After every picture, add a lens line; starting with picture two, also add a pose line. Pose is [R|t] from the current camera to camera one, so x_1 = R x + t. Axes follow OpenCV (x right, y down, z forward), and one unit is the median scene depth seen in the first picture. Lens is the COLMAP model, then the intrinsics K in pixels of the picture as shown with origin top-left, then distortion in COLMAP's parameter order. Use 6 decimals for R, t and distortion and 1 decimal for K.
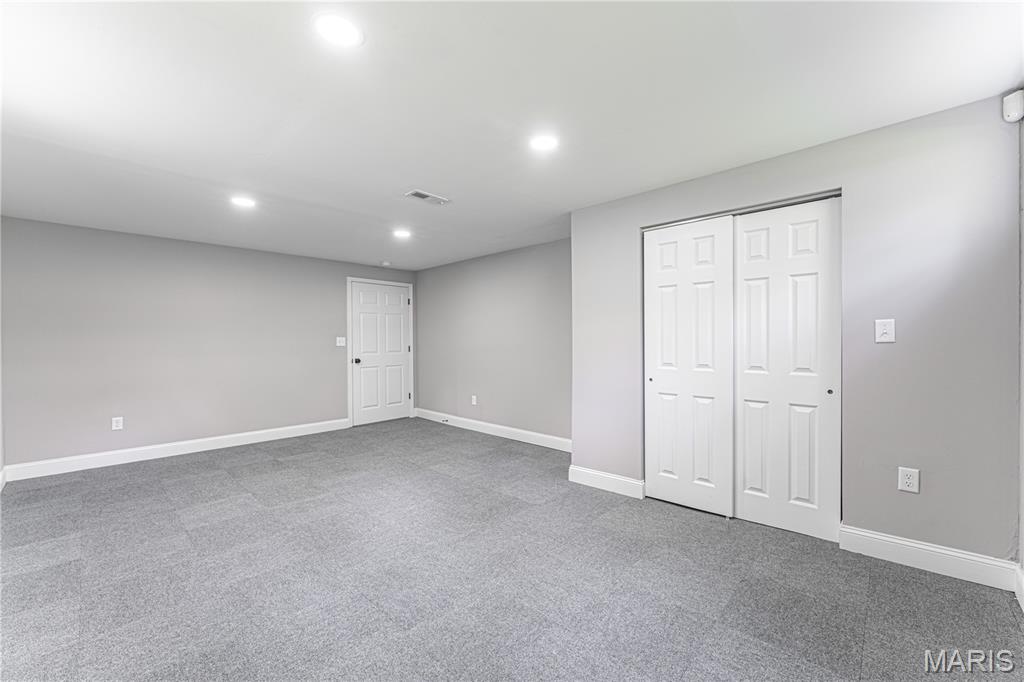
lens RADIAL K [[407.5, 0, 514.1], [0, 407.5, 341.9], [0, 0, 1]] dist [0.000325, -0.000150]
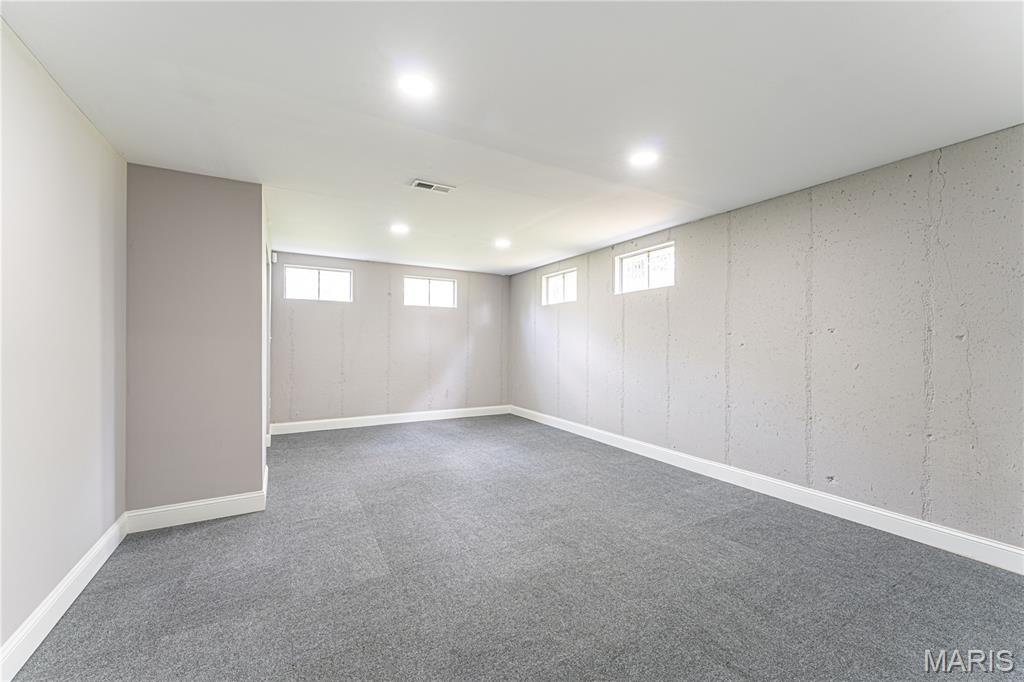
lens RADIAL K [[407.5, 0, 514.1], [0, 407.5, 341.9], [0, 0, 1]] dist [0.000325, -0.000150]
pose [[-0.955063, 0.005707, 0.296347, -0.654883], [0.005918, 0.999982, -0.000185, 0.005002], [-0.296343, 0.001577, -0.955080, 1.810715]]
